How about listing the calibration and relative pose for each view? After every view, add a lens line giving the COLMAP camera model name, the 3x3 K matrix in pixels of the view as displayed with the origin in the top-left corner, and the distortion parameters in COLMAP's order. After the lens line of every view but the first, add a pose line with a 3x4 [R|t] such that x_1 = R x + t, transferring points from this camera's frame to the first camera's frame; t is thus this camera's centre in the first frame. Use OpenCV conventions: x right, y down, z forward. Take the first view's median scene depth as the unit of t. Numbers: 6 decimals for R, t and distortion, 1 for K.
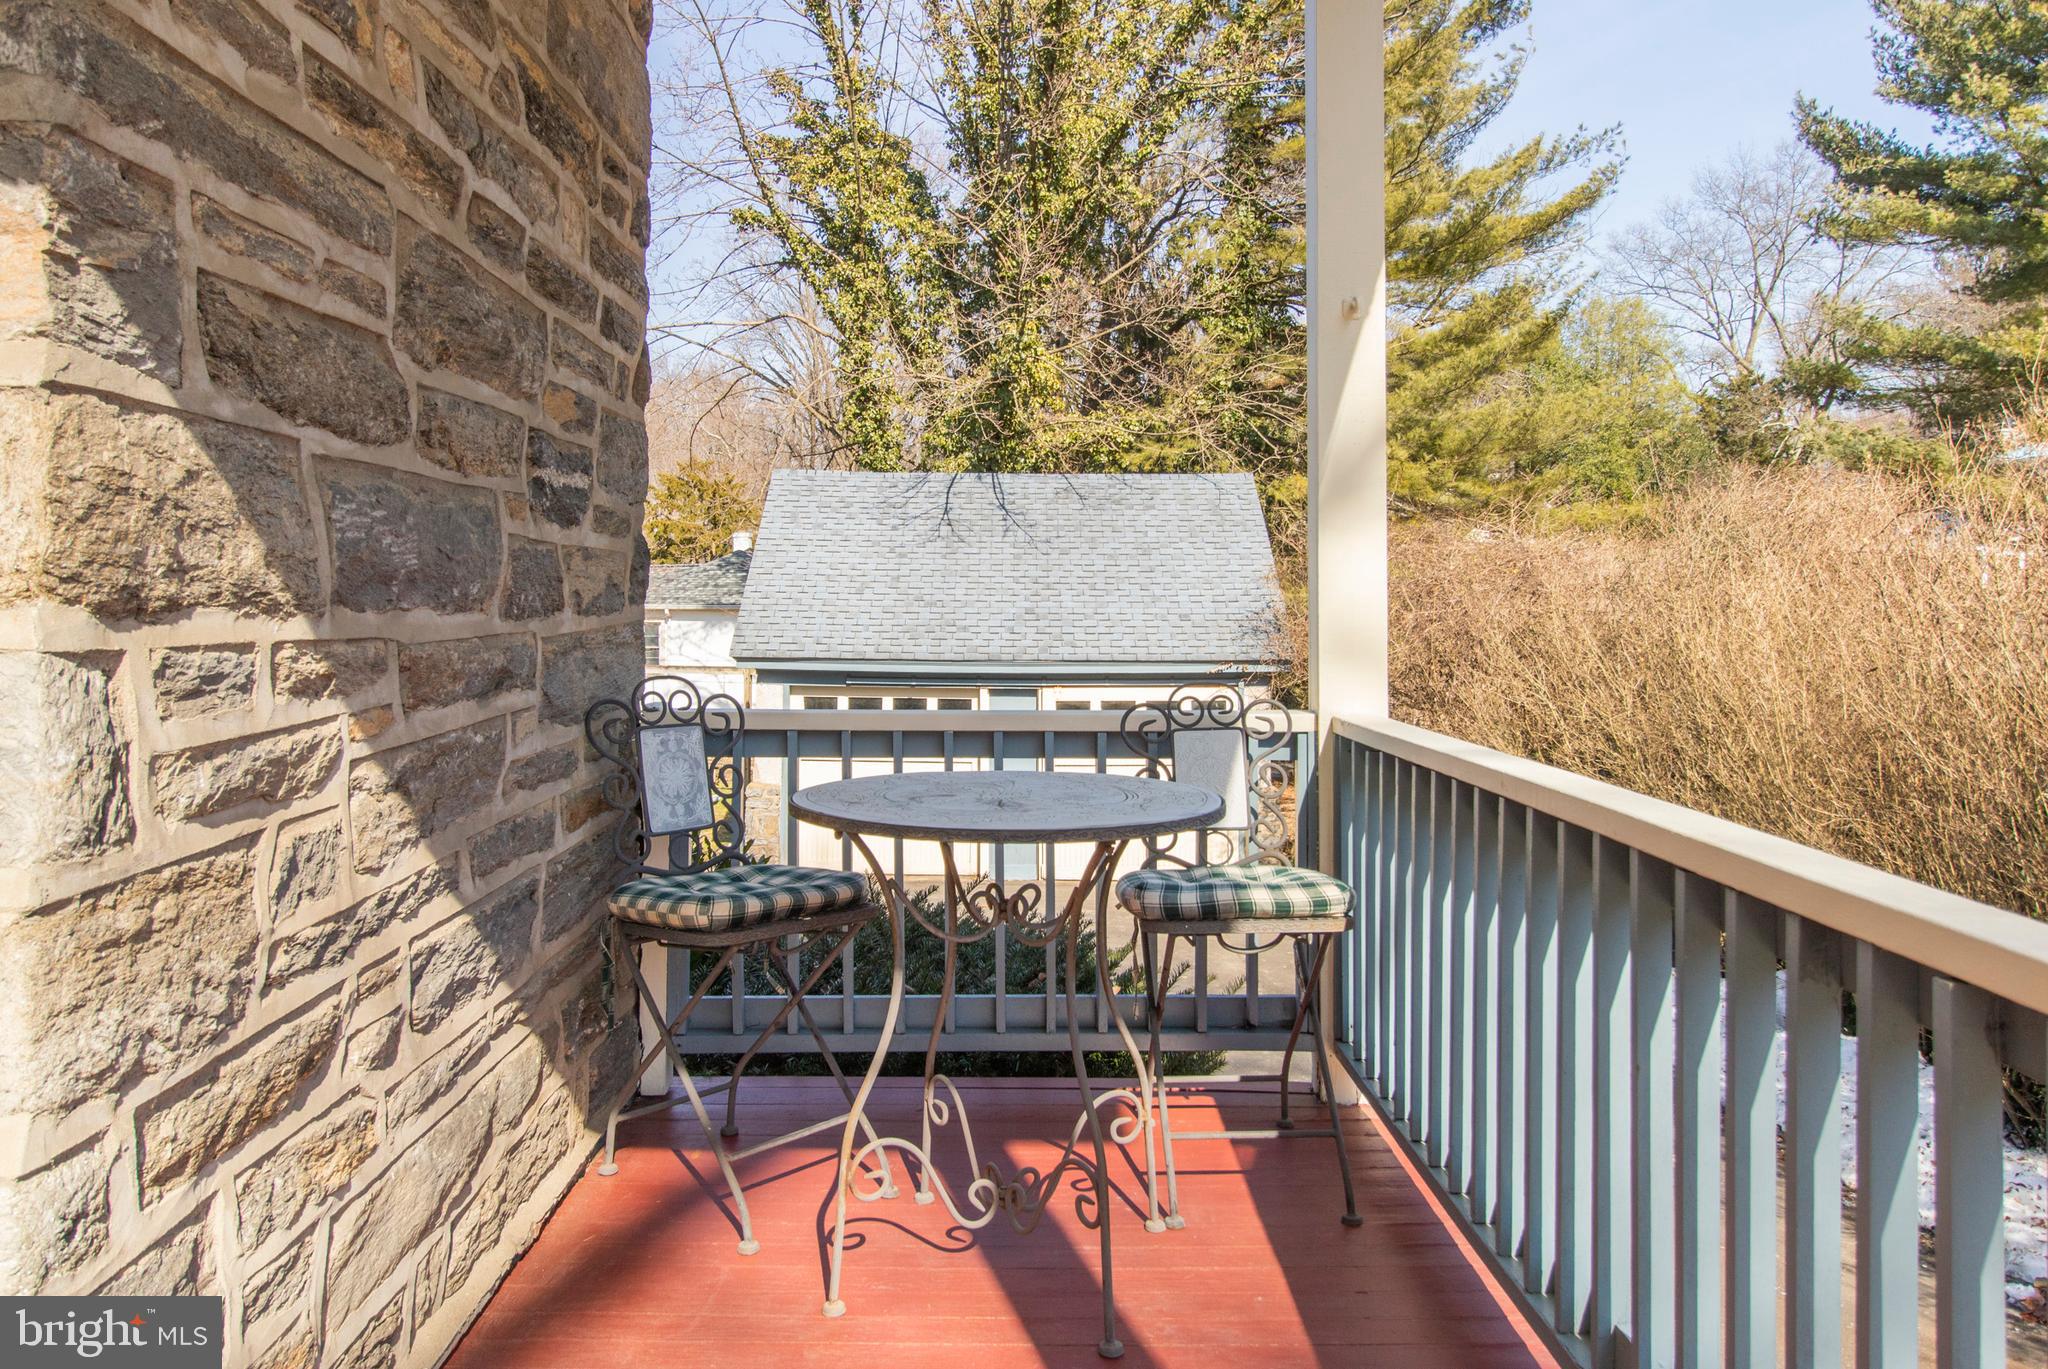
lens RADIAL K [[1414.2, 0, 1019.6], [0, 1414.2, 565.0], [0, 0, 1]] dist [0.002805, -0.000937]
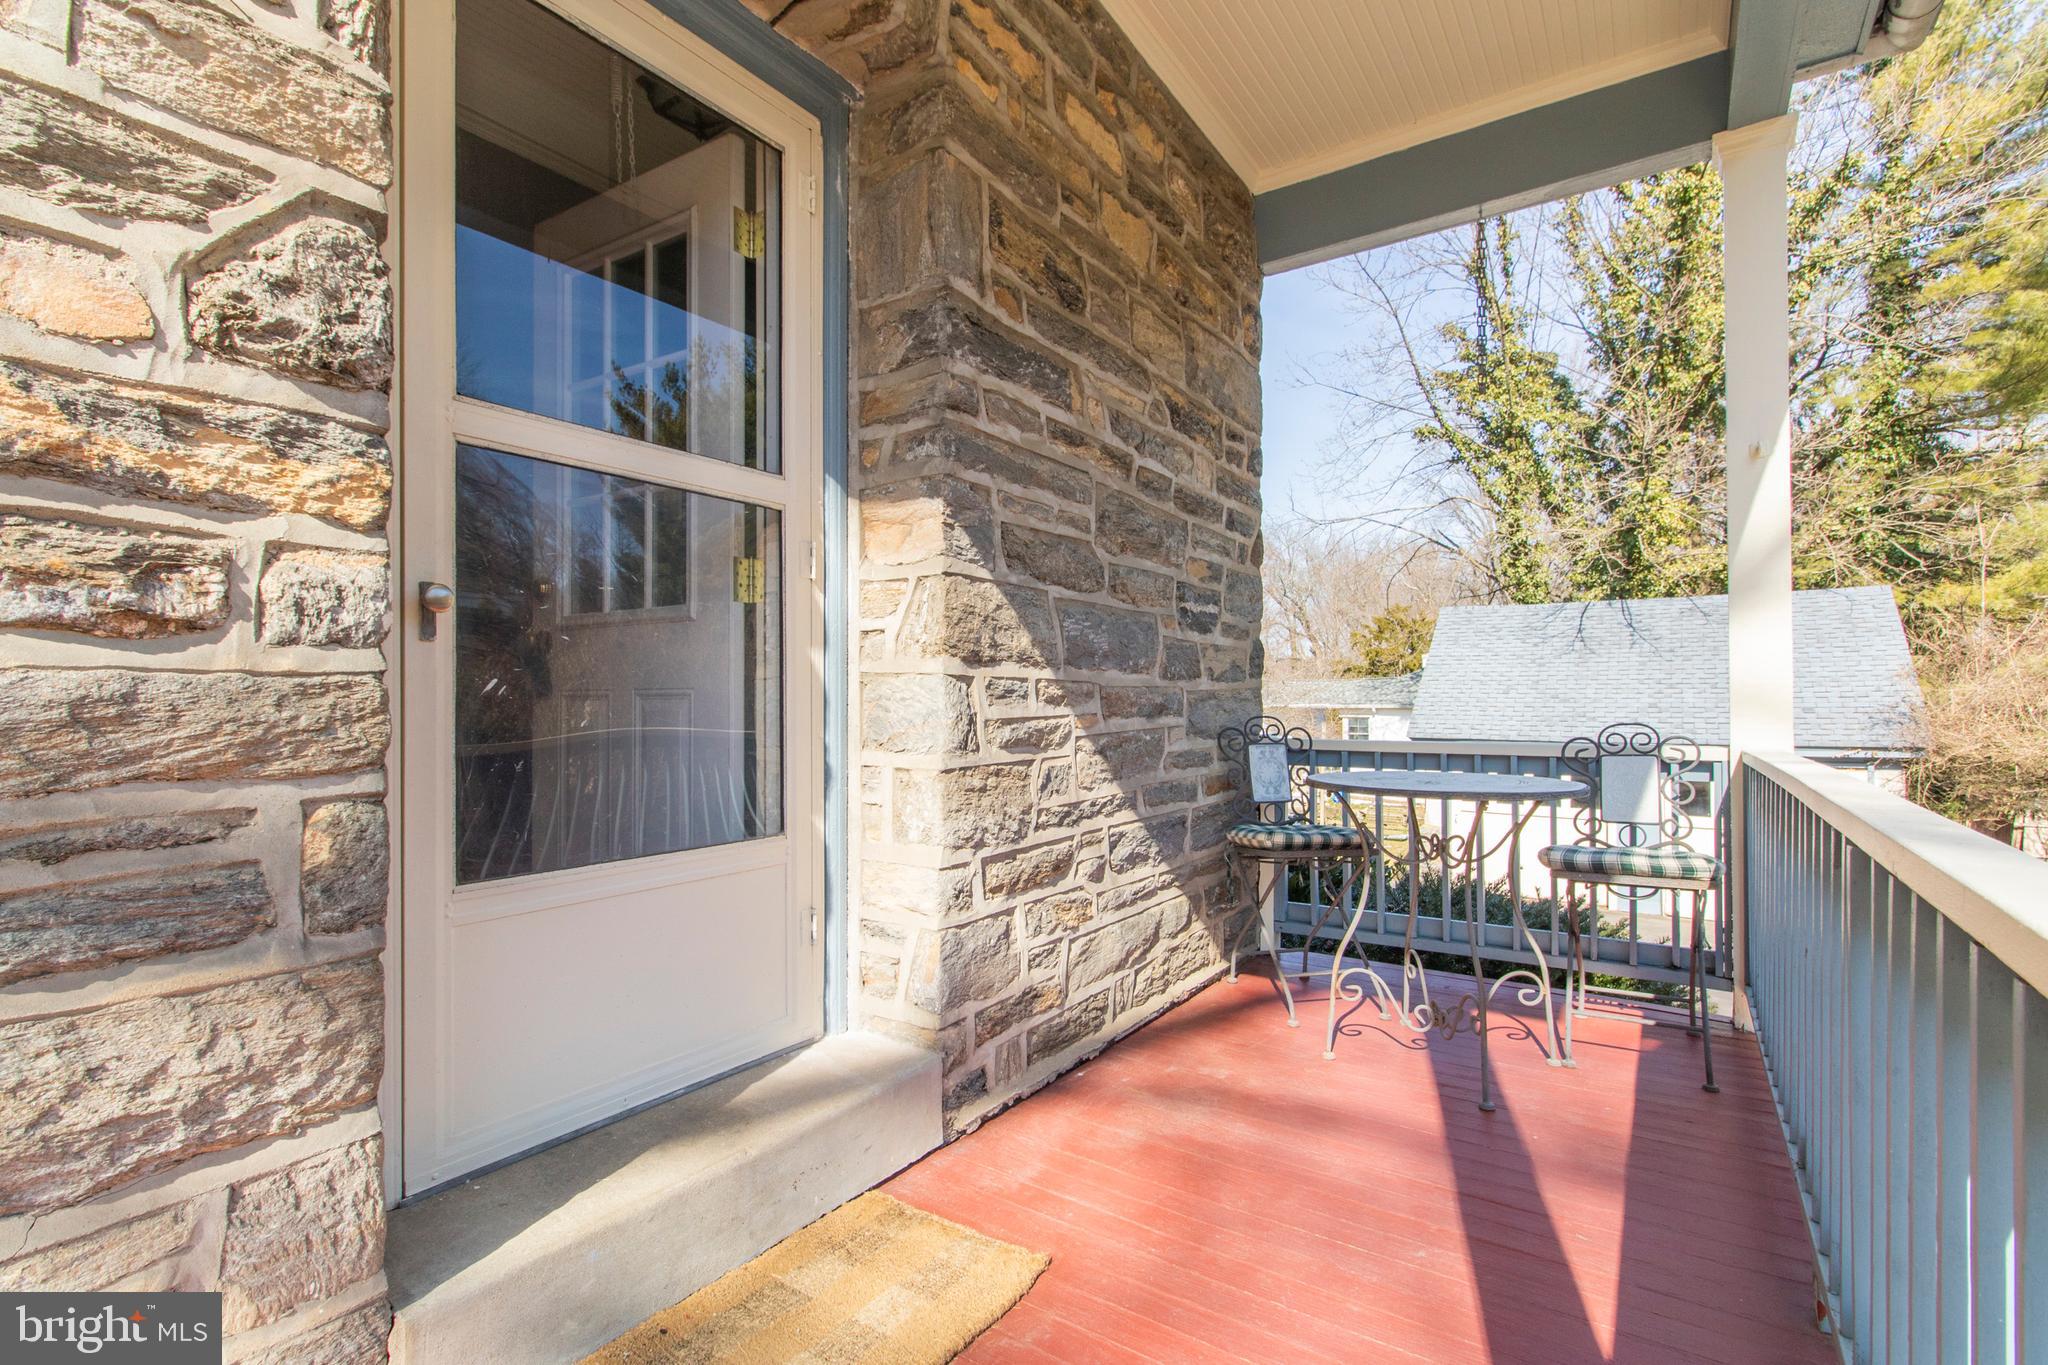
lens RADIAL K [[963.0, 0, 1046.8], [0, 963.0, 689.5], [0, 0, 1]] dist [0.001891, 0.000786]
pose [[0.832254, -0.014283, -0.554210, 0.252099], [0.018265, 0.999832, 0.001660, 0.048814], [0.554093, -0.011505, 0.832375, -0.212427]]
